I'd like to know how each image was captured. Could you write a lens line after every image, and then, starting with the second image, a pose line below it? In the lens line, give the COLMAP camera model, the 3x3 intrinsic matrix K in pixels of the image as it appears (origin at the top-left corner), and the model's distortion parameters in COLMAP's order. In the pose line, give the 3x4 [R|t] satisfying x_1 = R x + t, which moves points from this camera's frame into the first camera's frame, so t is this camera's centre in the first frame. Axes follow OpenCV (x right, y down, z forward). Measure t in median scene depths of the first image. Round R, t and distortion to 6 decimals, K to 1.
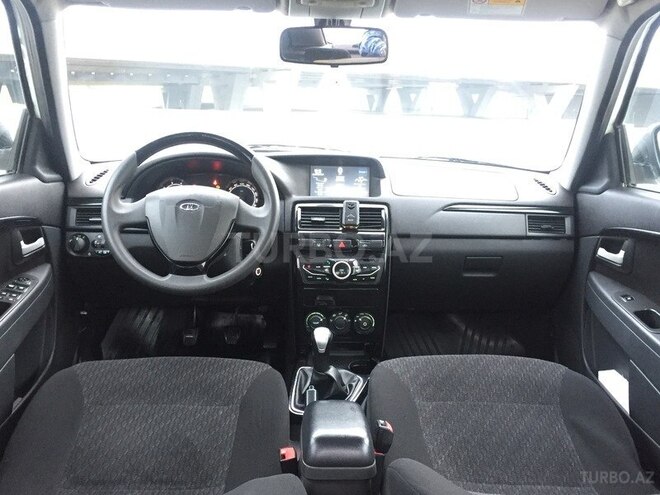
lens RADIAL K [[665.4, 0, 330.0], [0, 665.4, 247.5], [0, 0, 1]] dist [0.041884, -0.000147]
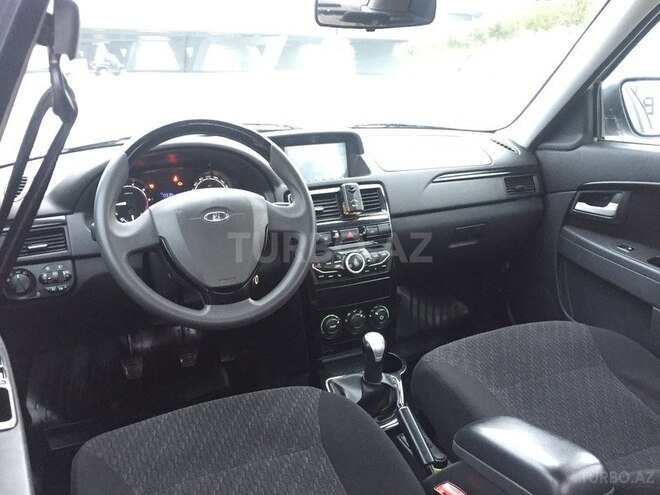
lens RADIAL K [[665.4, 0, 330.0], [0, 665.4, 247.5], [0, 0, 1]] dist [0.041884, -0.000147]
pose [[0.915135, -0.146976, 0.375402, -0.335642], [0.122364, 0.988511, 0.088726, -0.067639], [-0.384130, -0.035260, 0.922605, 0.192823]]
